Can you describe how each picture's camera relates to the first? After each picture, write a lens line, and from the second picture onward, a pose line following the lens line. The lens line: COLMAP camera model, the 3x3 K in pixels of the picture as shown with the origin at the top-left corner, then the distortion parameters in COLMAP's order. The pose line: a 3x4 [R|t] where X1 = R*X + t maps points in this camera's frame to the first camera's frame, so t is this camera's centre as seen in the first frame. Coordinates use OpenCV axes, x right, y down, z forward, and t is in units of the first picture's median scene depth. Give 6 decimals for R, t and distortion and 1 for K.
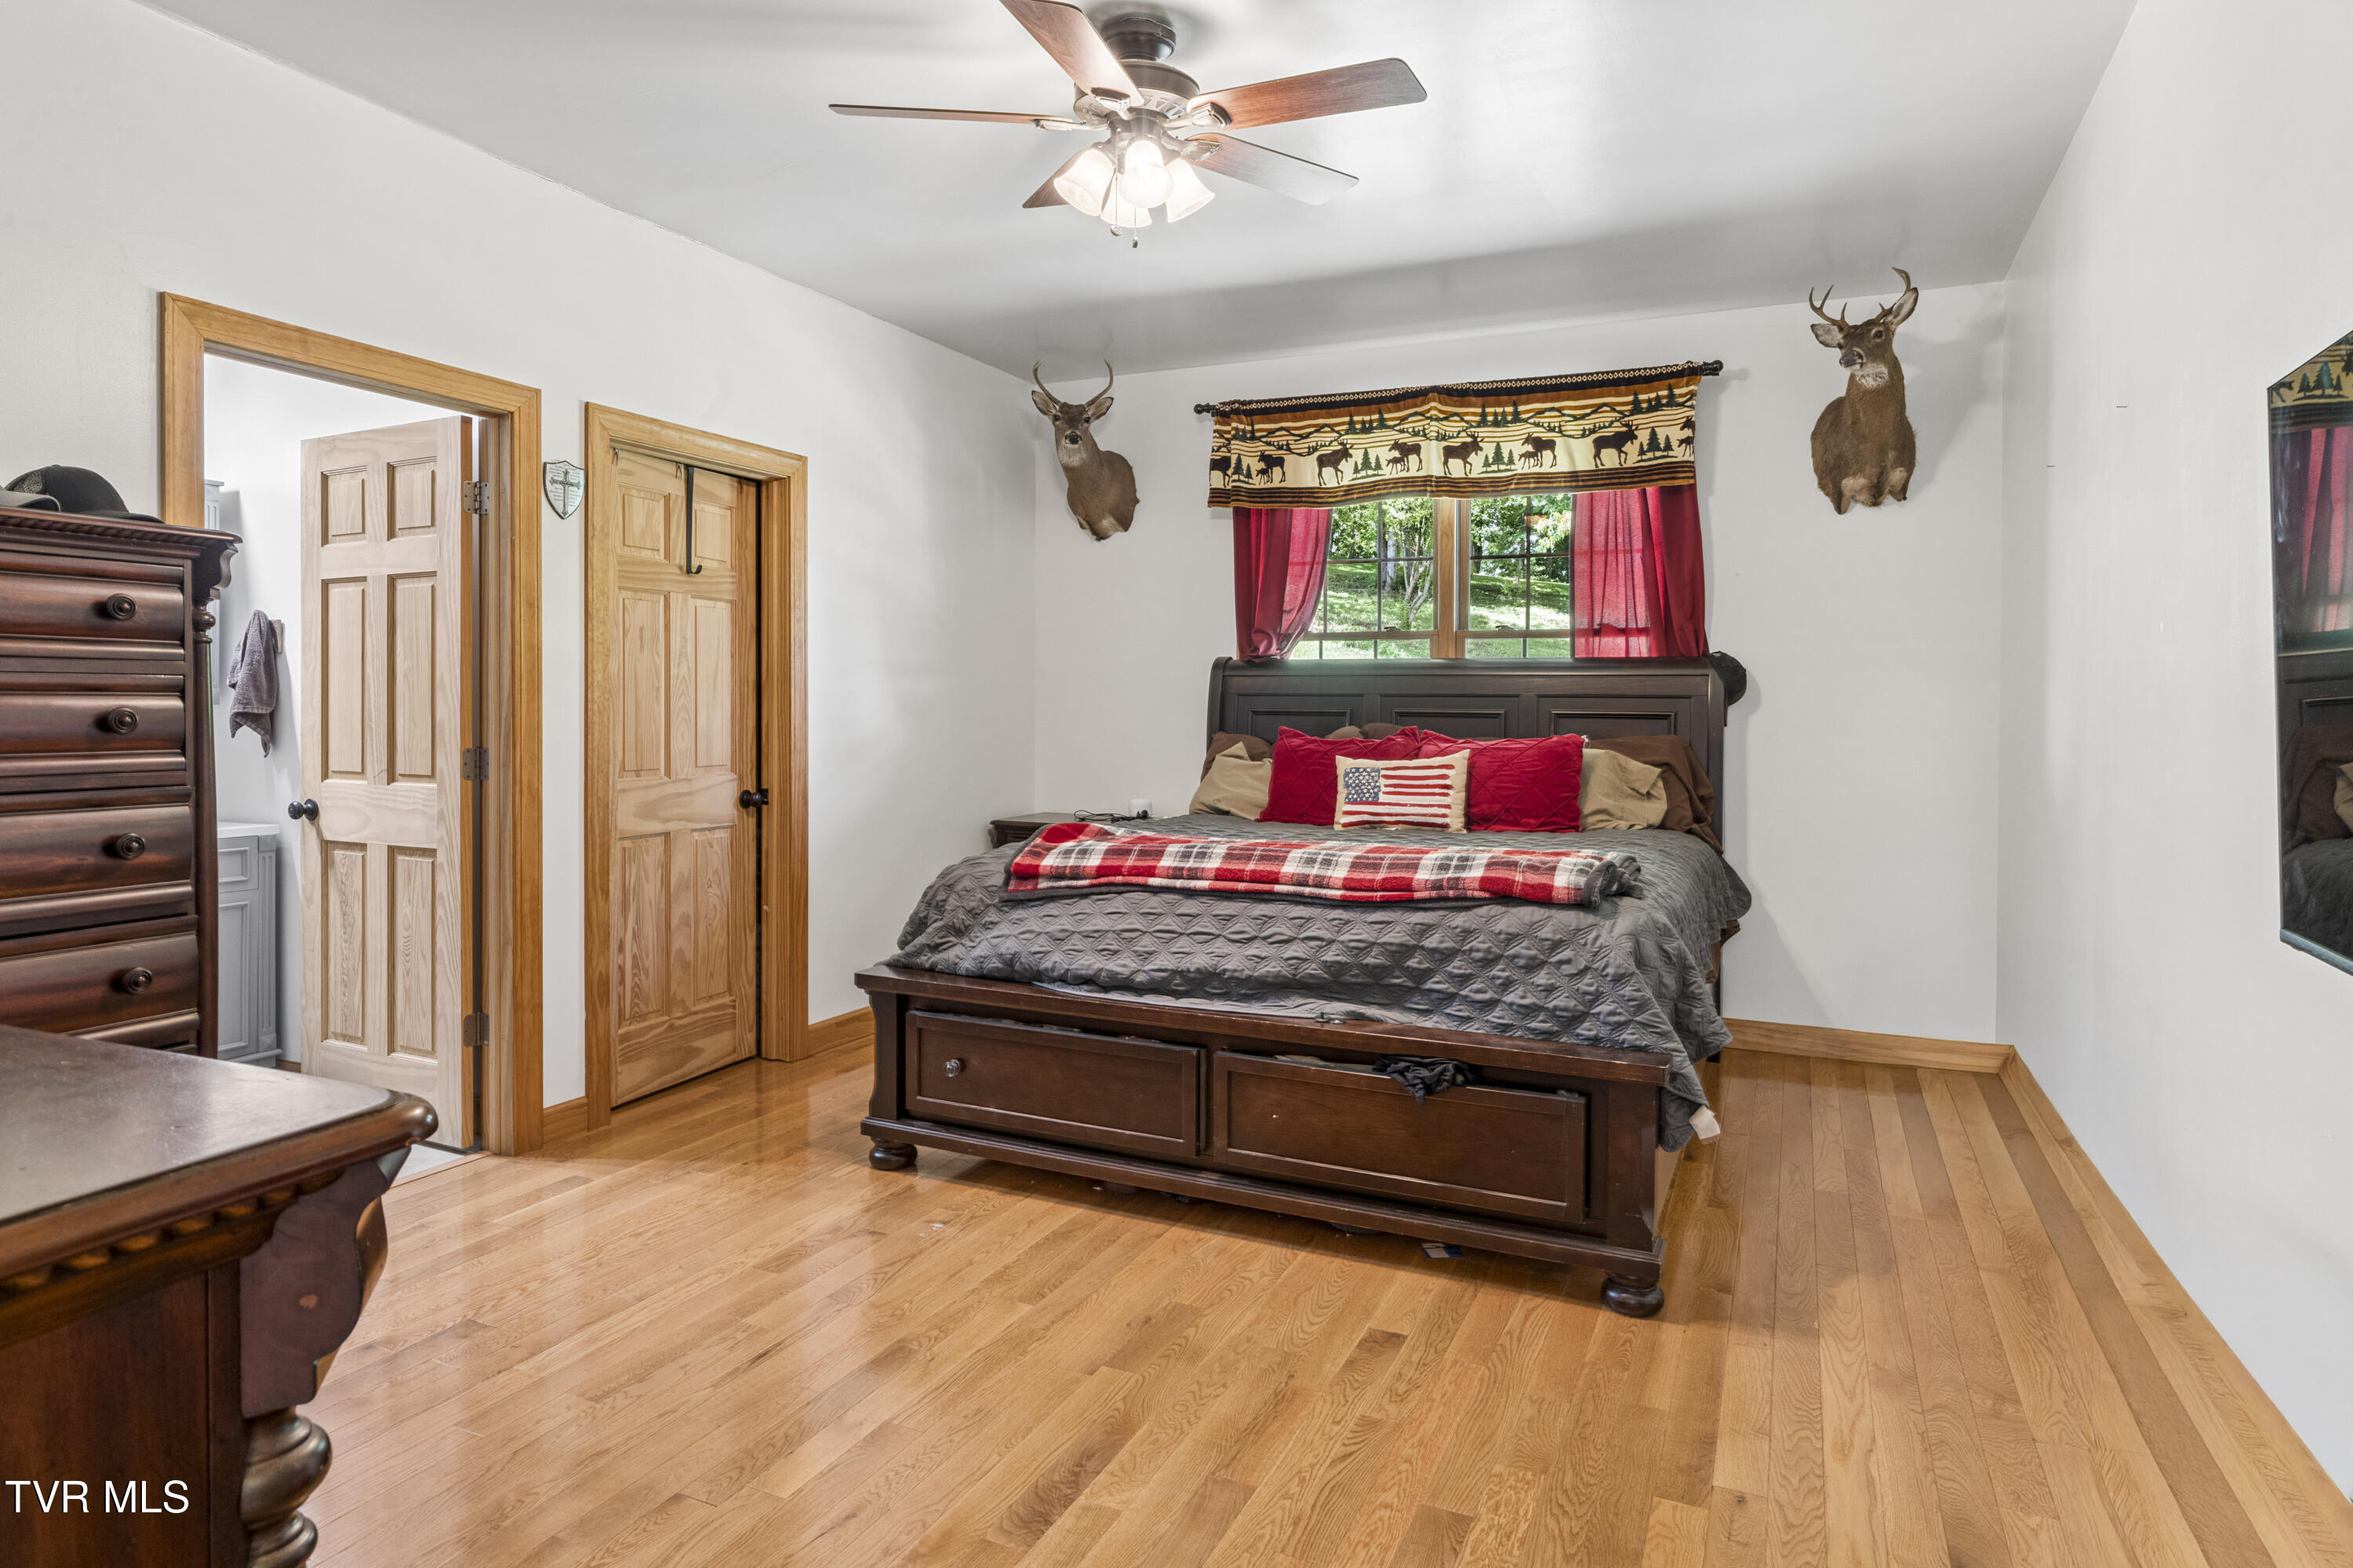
lens RADIAL K [[1326.1, 0, 1184.0], [0, 1326.1, 714.4], [0, 0, 1]] dist [0.005014, 0.000489]
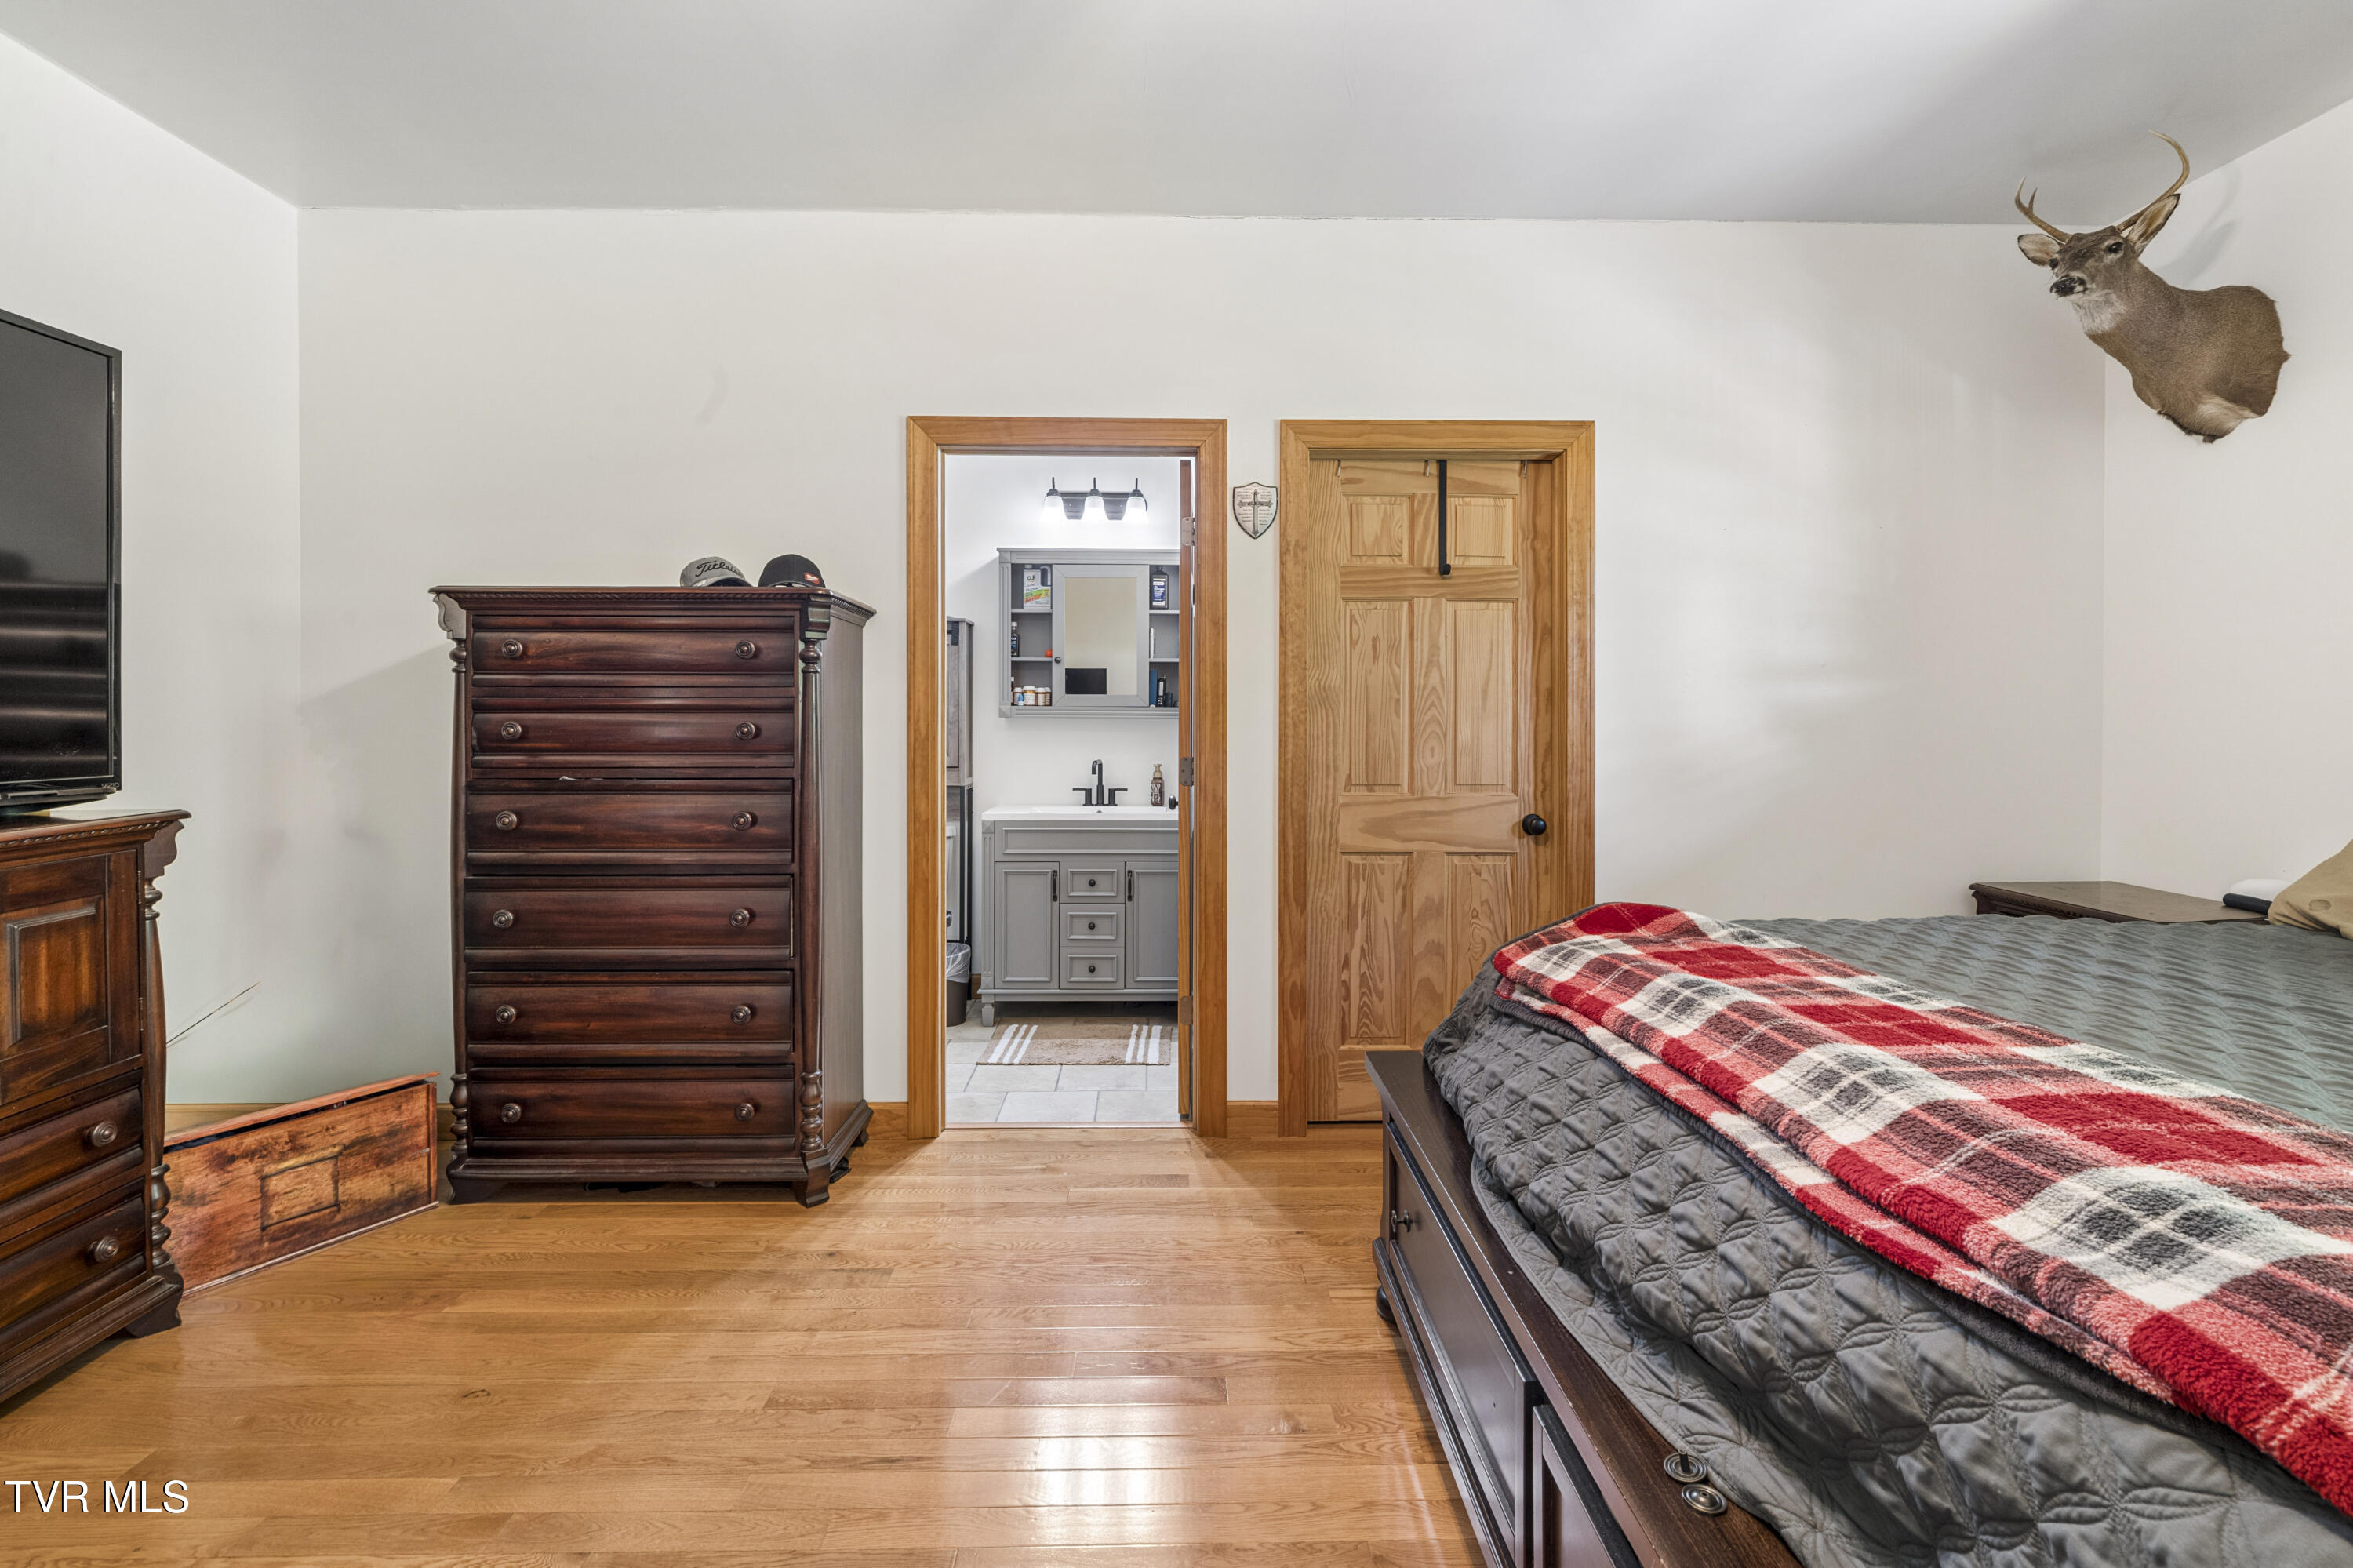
lens RADIAL K [[1091.1, 0, 1191.4], [0, 1091.1, 733.5], [0, 0, 1]] dist [-0.009369, -0.000224]
pose [[0.438391, 0.007291, -0.898755, 0.253897], [-0.003330, 0.999973, 0.006488, -0.000505], [0.898778, 0.000148, 0.438403, 0.537755]]
